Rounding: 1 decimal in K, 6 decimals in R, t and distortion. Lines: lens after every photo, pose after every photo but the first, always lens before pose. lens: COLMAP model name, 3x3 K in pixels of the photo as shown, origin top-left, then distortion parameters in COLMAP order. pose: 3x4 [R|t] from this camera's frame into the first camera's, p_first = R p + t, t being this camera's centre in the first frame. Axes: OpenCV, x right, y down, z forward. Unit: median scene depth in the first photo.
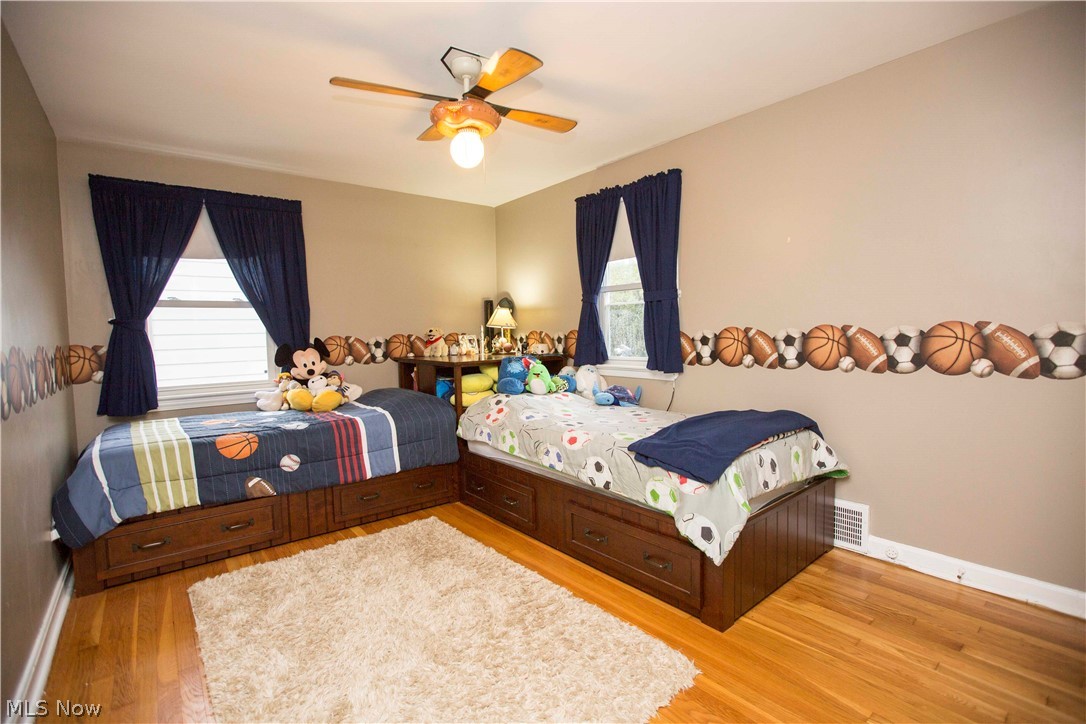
lens RADIAL K [[489.9, 0, 543.0], [0, 489.9, 362.0], [0, 0, 1]] dist [0.027810, 0.000211]
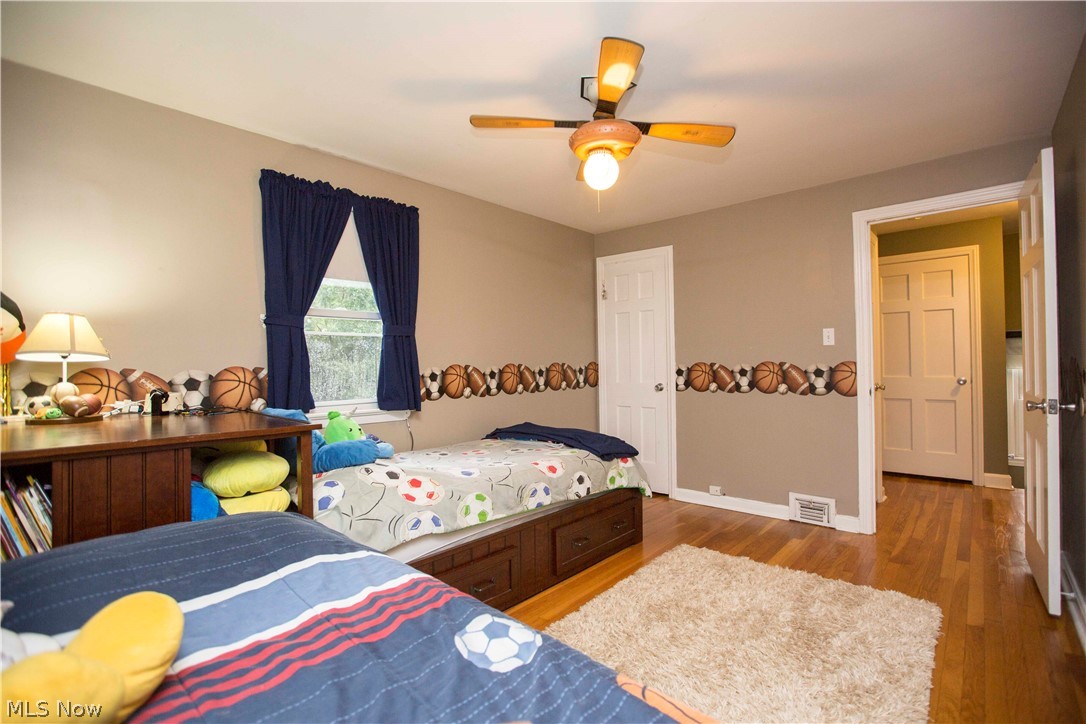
lens RADIAL K [[505.3, 0, 543.0], [0, 505.3, 362.0], [0, 0, 1]] dist [-0.001537, -0.000125]
pose [[-0.143612, 0.027942, 0.989240, -0.823671], [0.074887, 0.997042, -0.017291, -0.040397], [-0.986797, 0.071598, -0.145279, 0.953486]]
